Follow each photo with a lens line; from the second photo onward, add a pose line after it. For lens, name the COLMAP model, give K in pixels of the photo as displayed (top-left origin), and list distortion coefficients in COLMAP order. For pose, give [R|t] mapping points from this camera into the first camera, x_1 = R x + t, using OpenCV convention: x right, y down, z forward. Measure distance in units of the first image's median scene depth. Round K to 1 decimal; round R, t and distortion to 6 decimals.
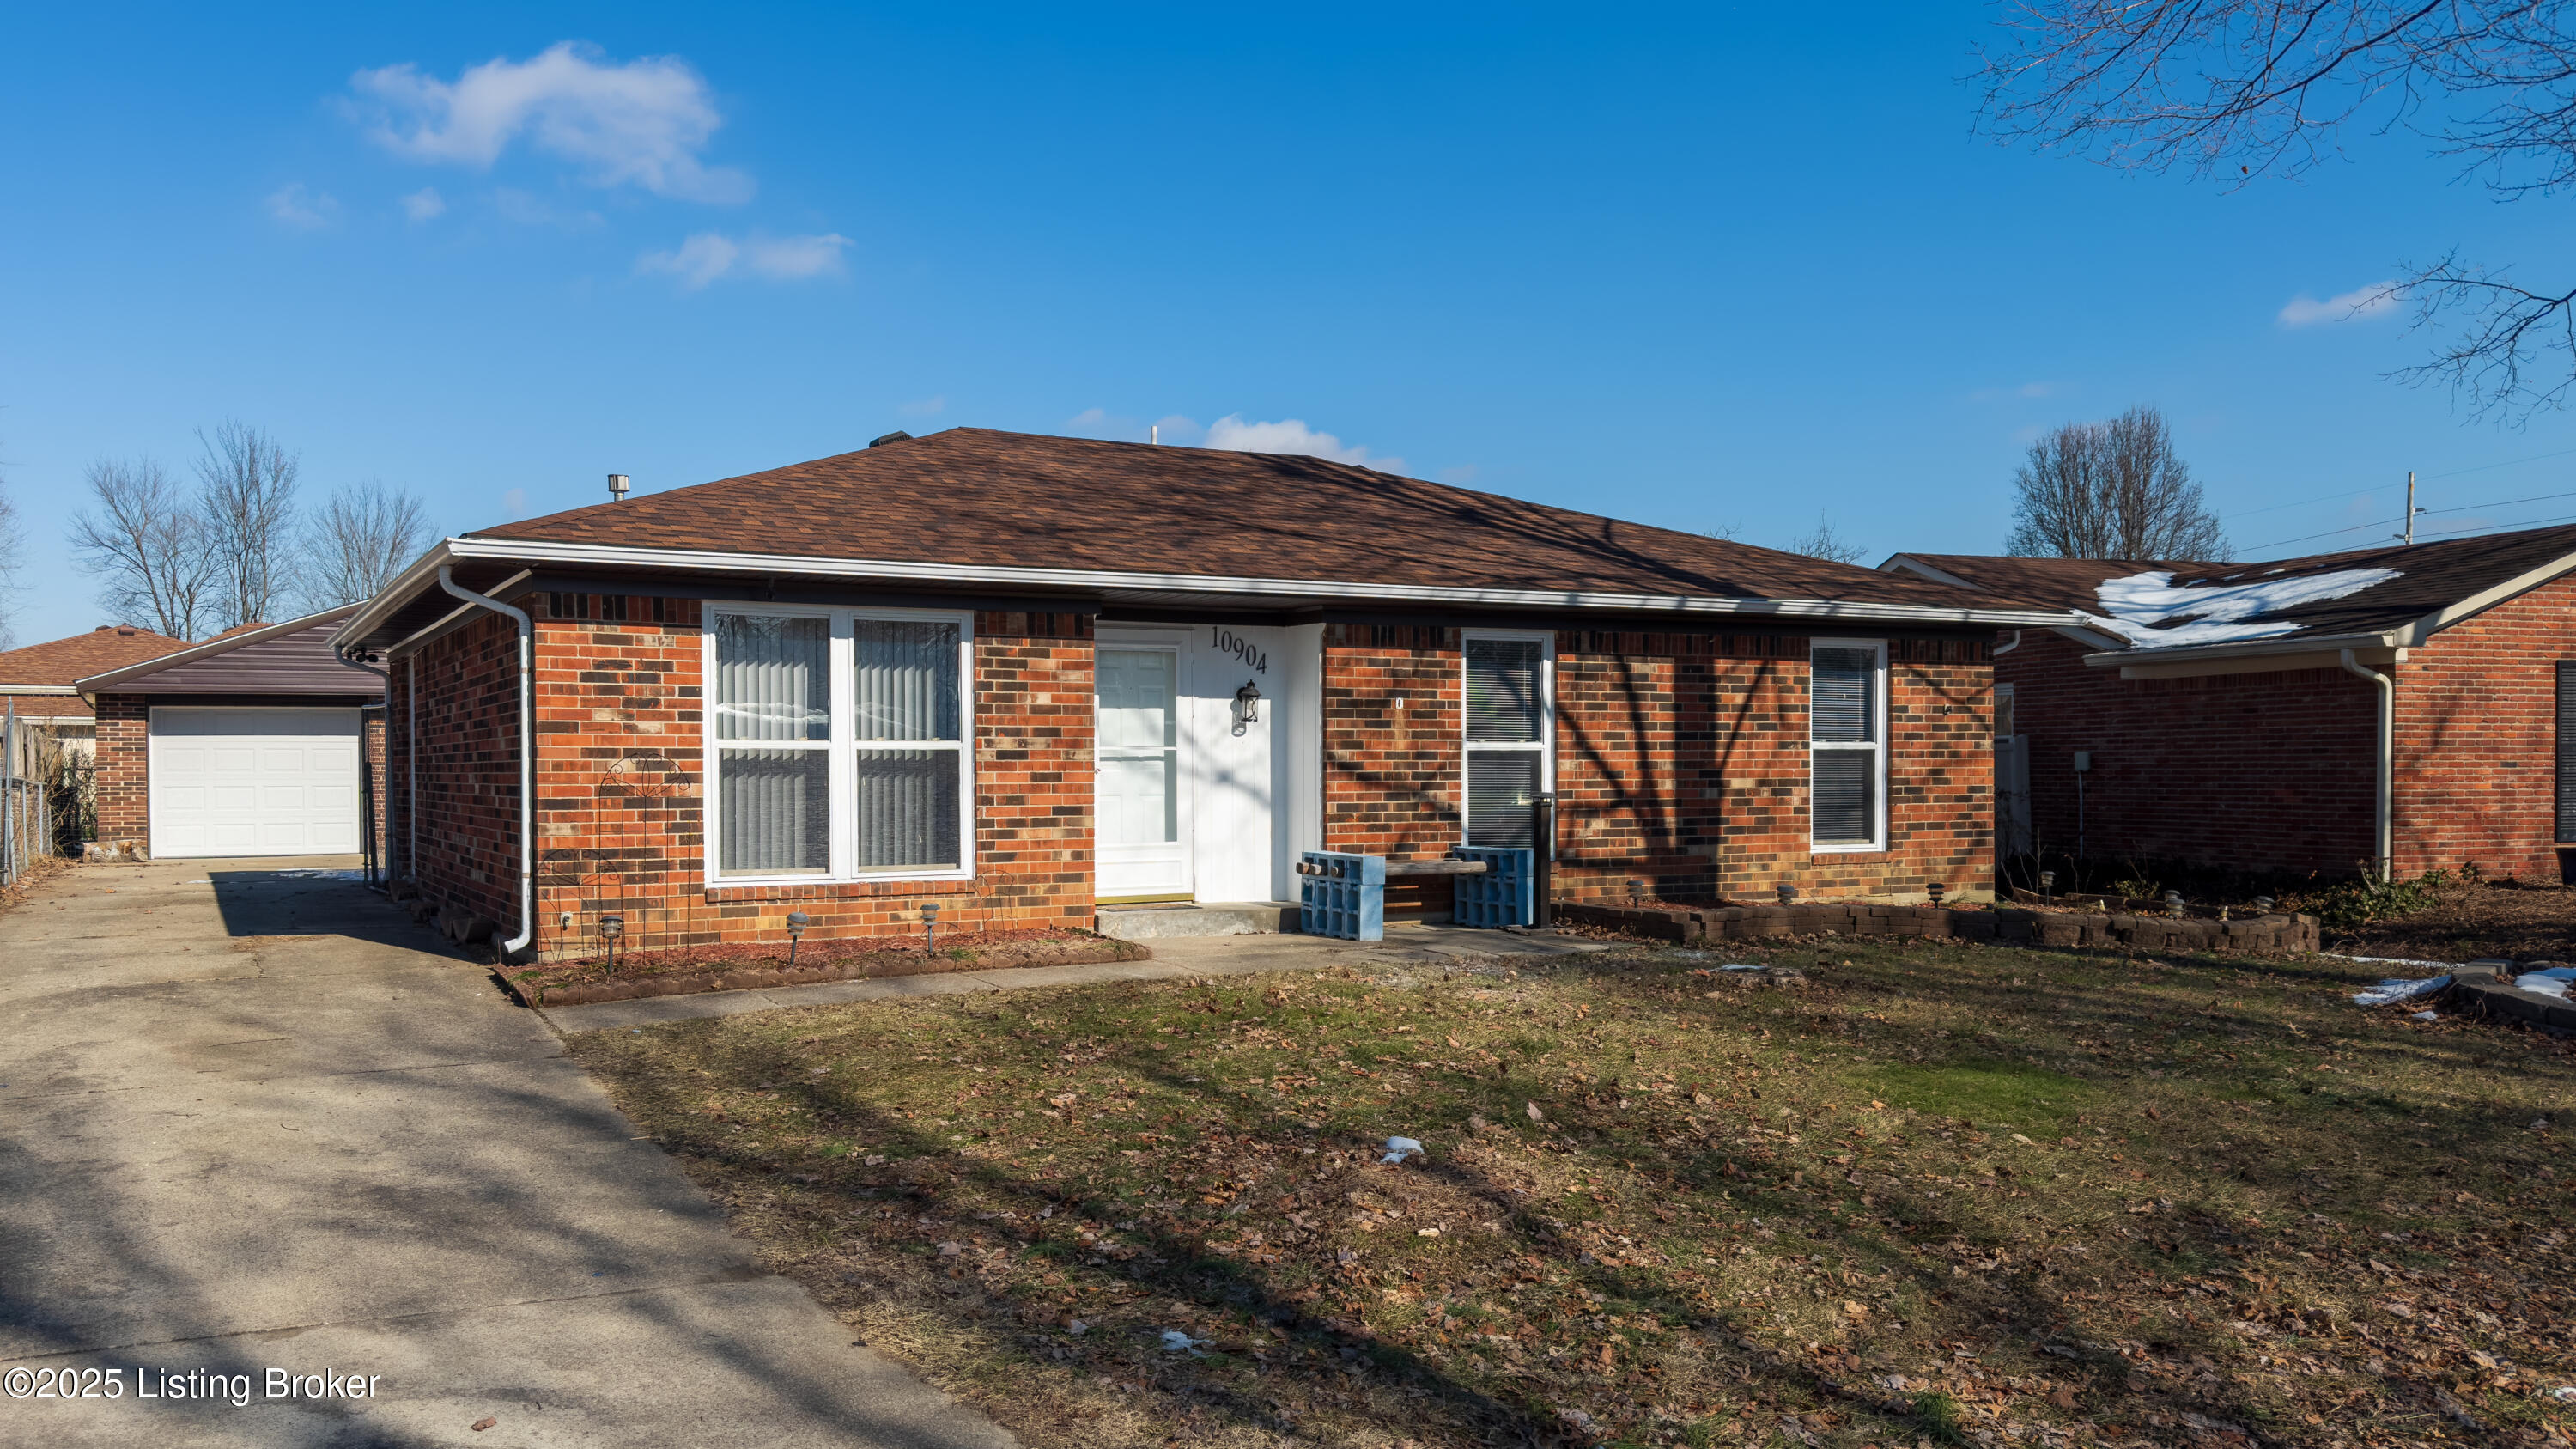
lens RADIAL K [[1849.6, 0, 1284.5], [0, 1849.6, 739.0], [0, 0, 1]] dist [0.023885, -0.012248]
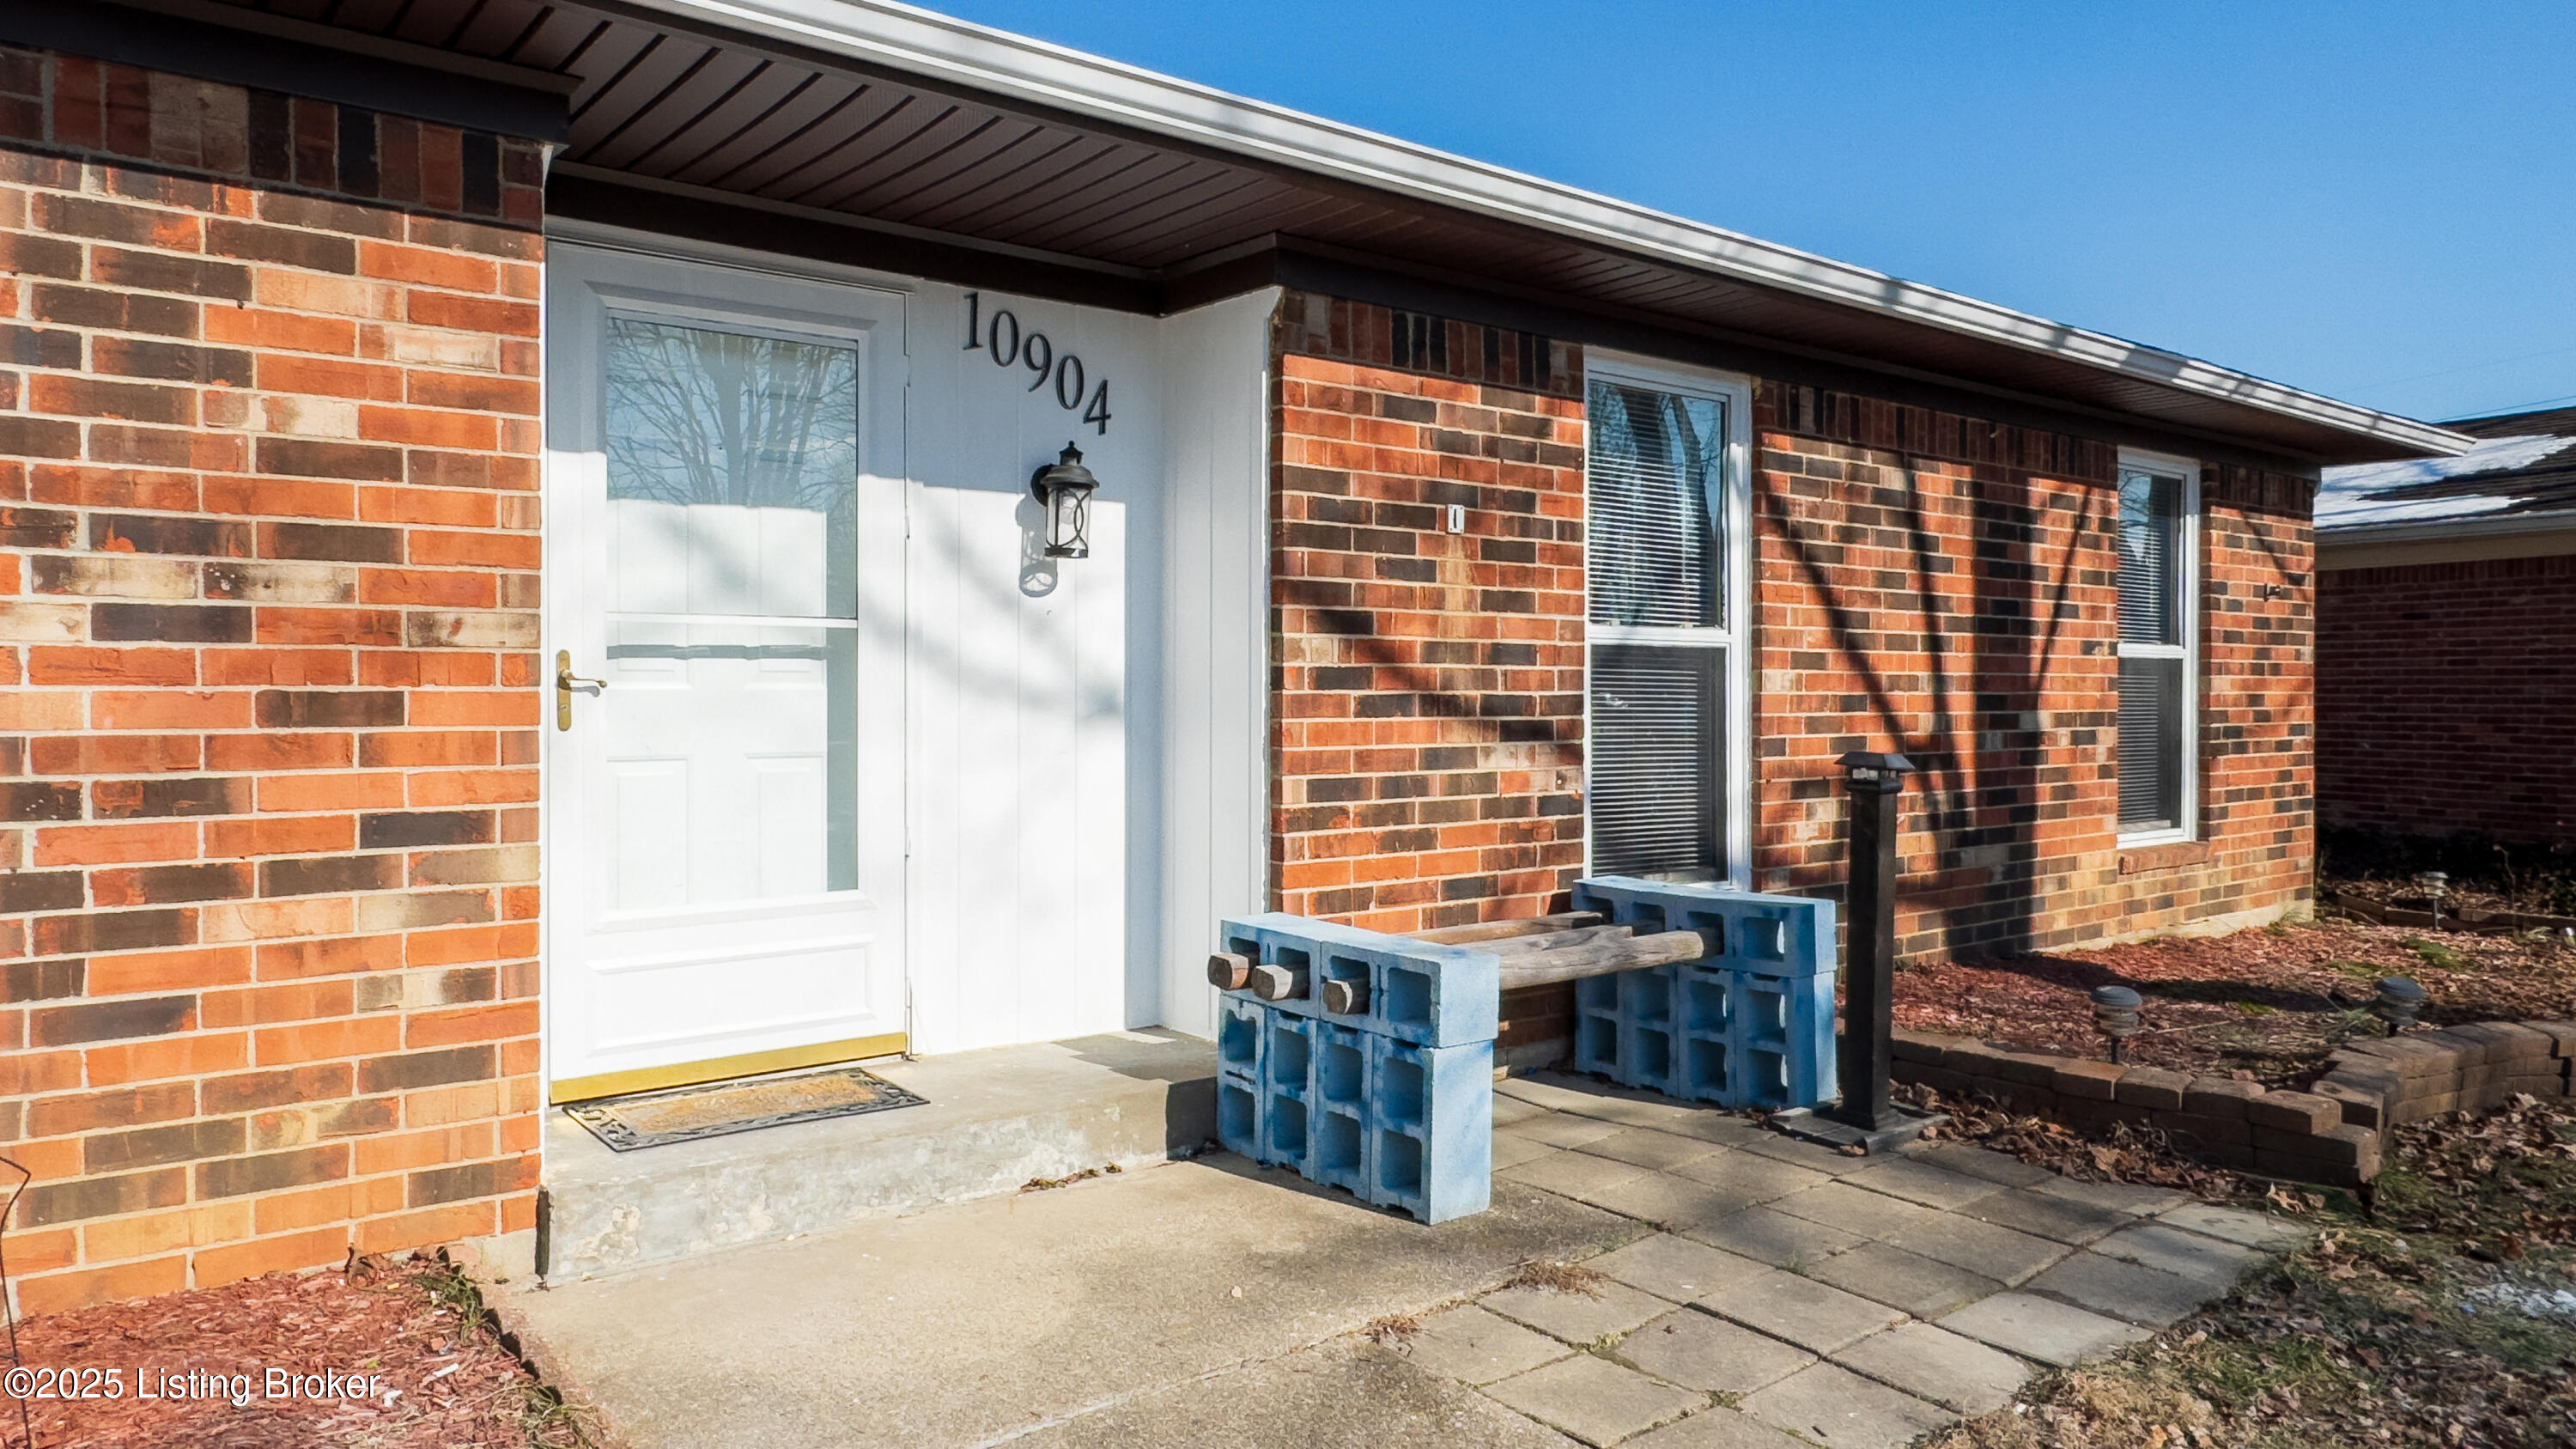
lens RADIAL K [[1515.9, 0, 1299.0], [0, 1515.9, 705.9], [0, 0, 1]] dist [0.002801, -0.000346]
pose [[0.985846, 0.003710, 0.167611, -0.024302], [-0.007902, 0.999672, 0.024346, 0.012716], [-0.167466, -0.025325, 0.985552, 0.702474]]
